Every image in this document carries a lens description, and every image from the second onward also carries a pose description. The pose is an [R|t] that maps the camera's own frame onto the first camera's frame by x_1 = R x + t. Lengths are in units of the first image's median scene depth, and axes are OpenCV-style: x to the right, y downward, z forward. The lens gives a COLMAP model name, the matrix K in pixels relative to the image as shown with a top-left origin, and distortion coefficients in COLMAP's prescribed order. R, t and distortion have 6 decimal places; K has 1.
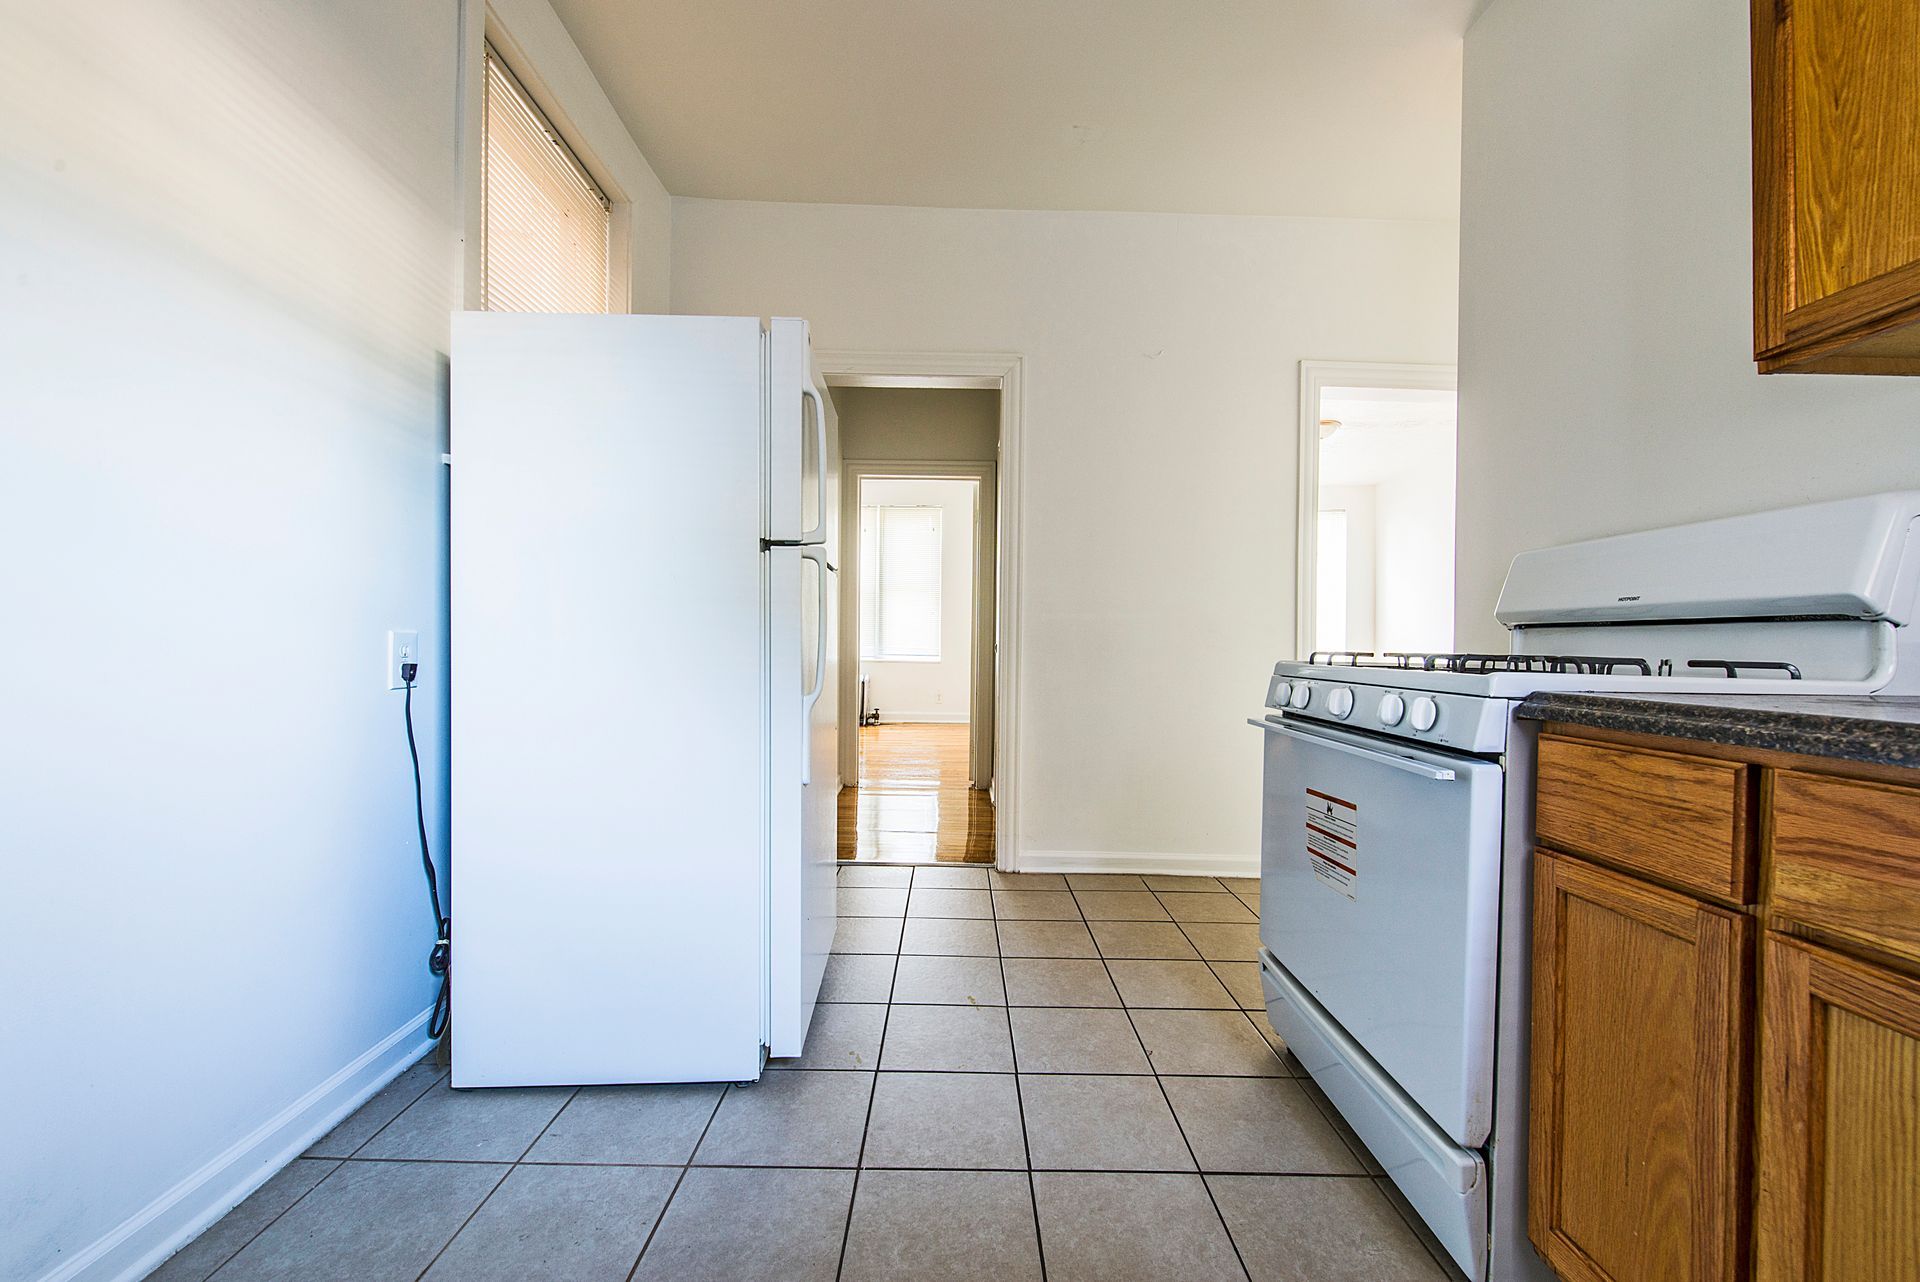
lens RADIAL K [[753.9, 0, 955.9], [0, 753.9, 648.5], [0, 0, 1]] dist [0.009063, -0.006358]
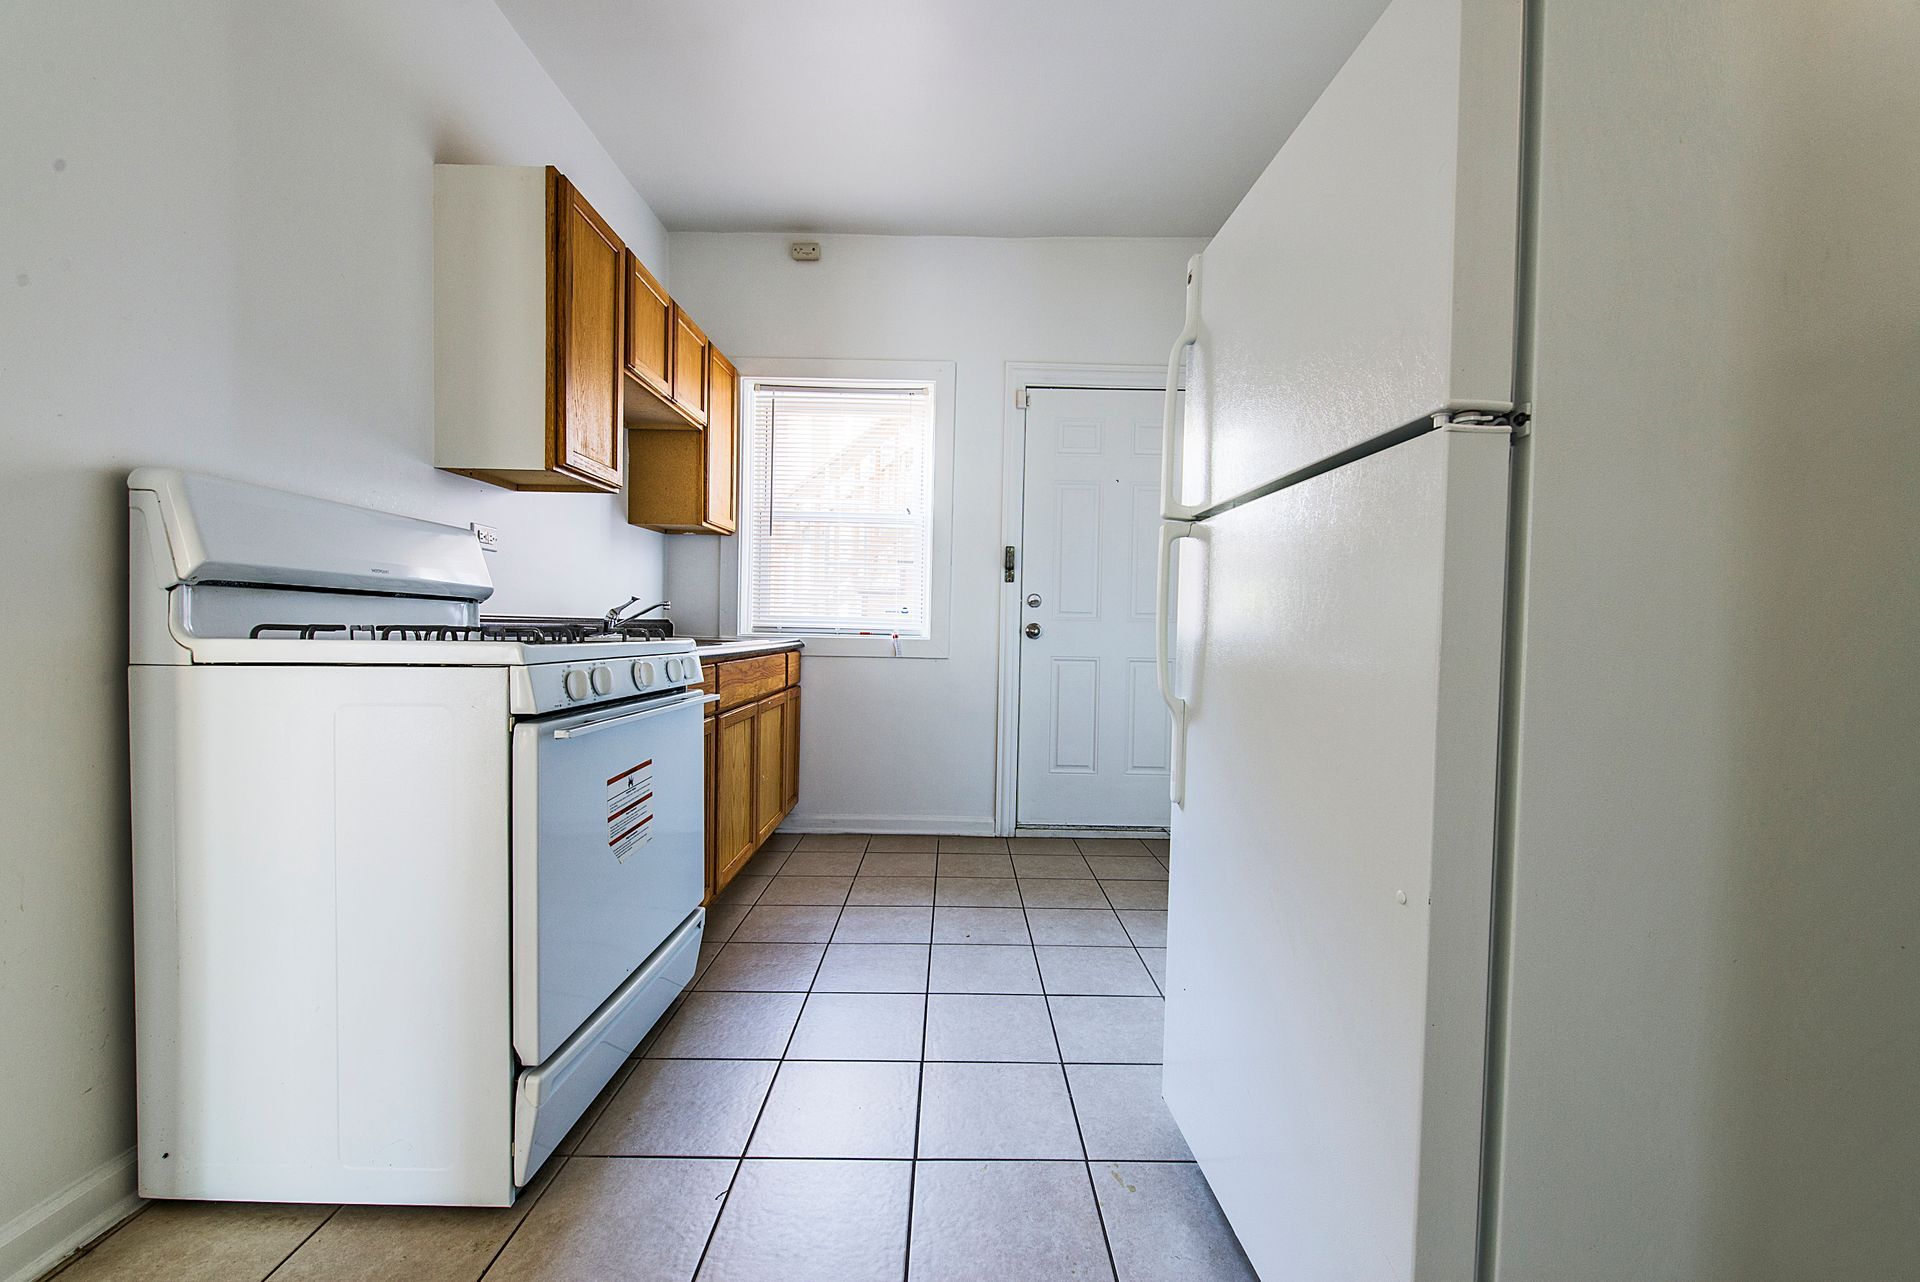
lens RADIAL K [[746.7, 0, 957.5], [0, 746.7, 646.5], [0, 0, 1]] dist [0.009840, -0.006277]
pose [[-0.999311, -0.037104, -0.000723, 0.130857], [-0.037111, 0.999068, 0.022036, -0.017199], [-0.000095, 0.022048, -0.999757, 3.106921]]
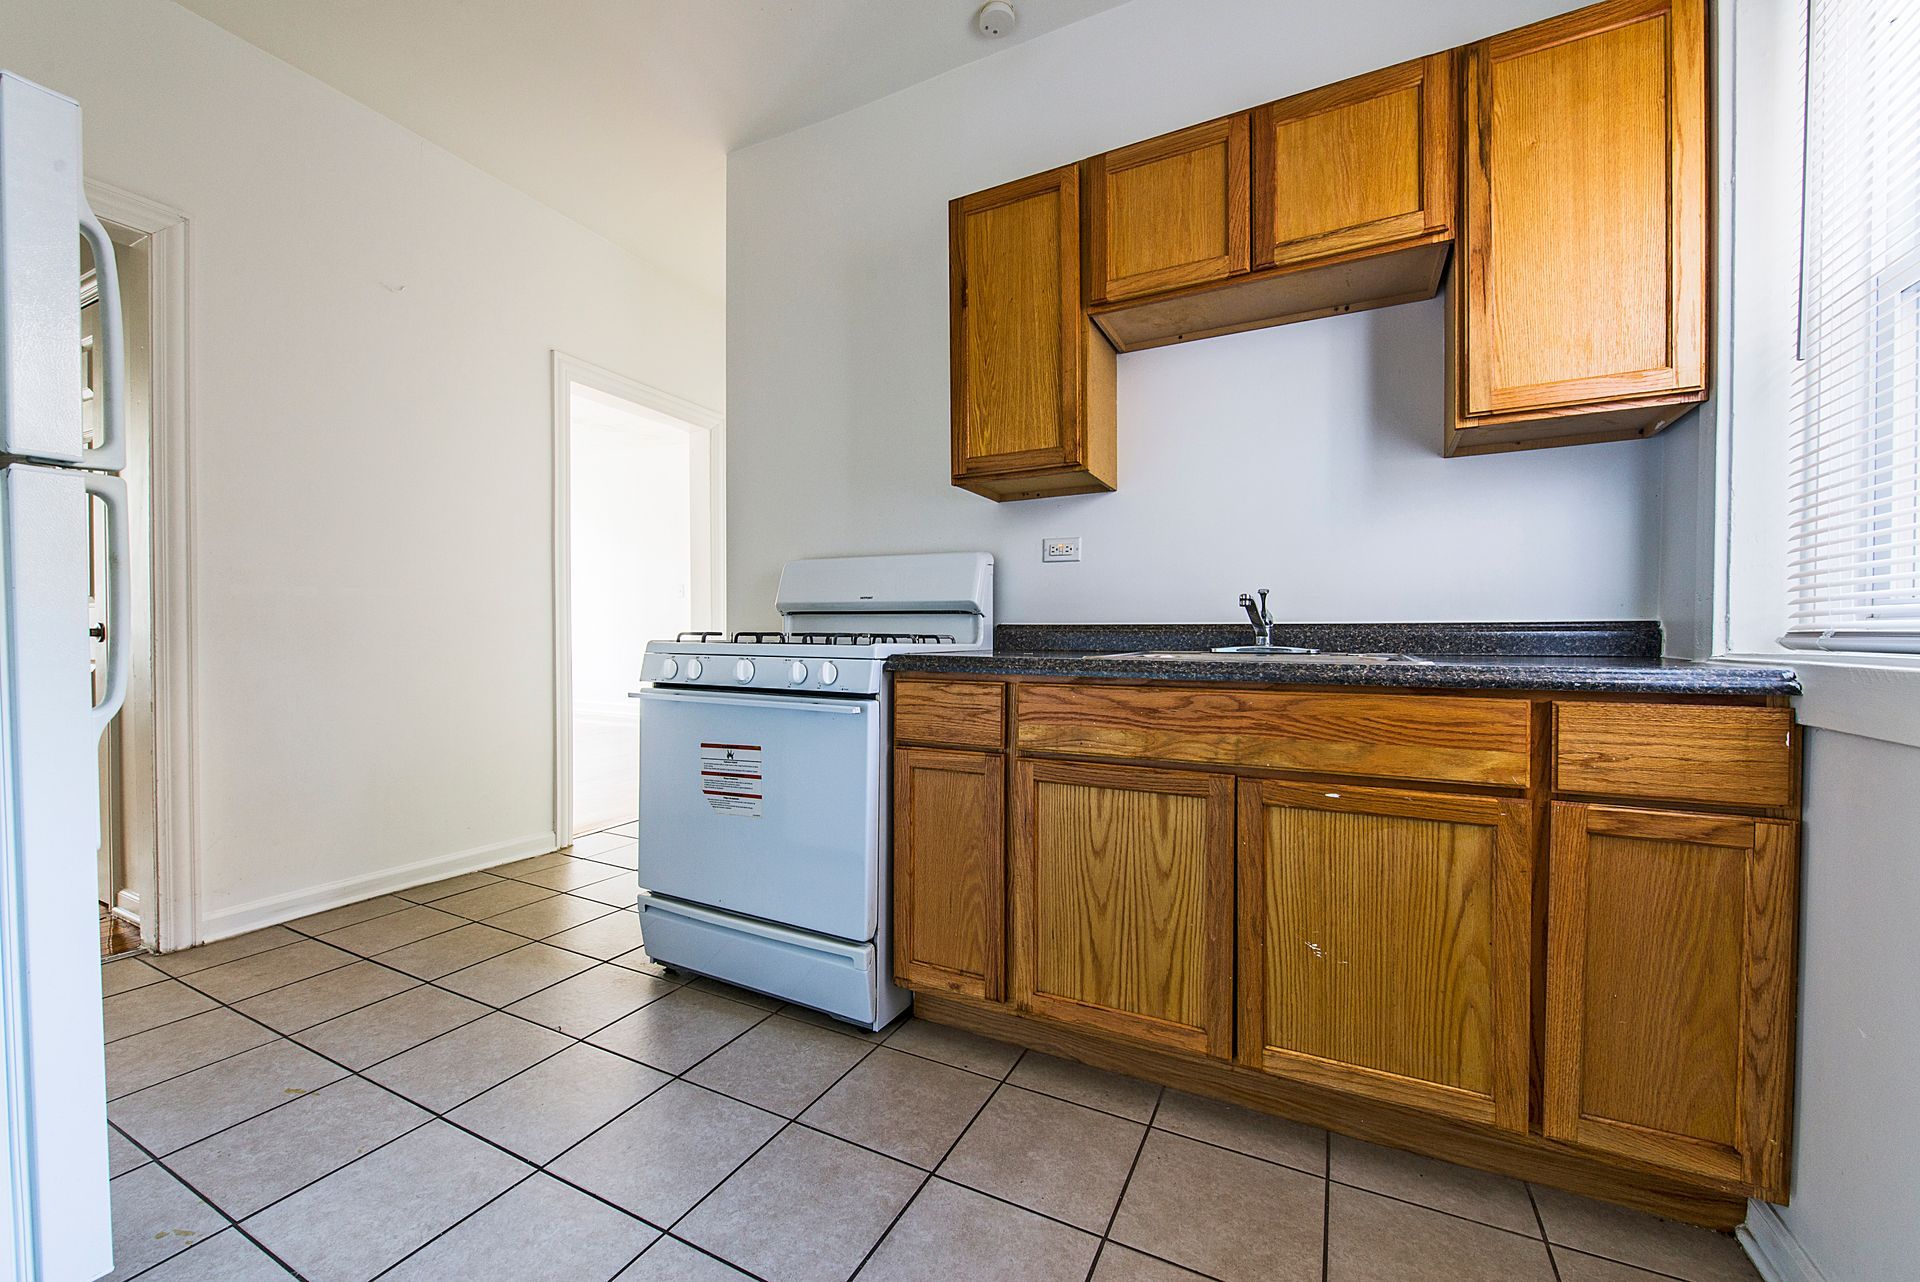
lens RADIAL K [[746.7, 0, 957.5], [0, 746.7, 646.5], [0, 0, 1]] dist [0.009840, -0.006277]
pose [[0.456613, -0.028376, 0.889213, -0.654536], [0.005839, 0.999565, 0.028898, -0.007758], [-0.889646, -0.008003, 0.456580, 0.117717]]
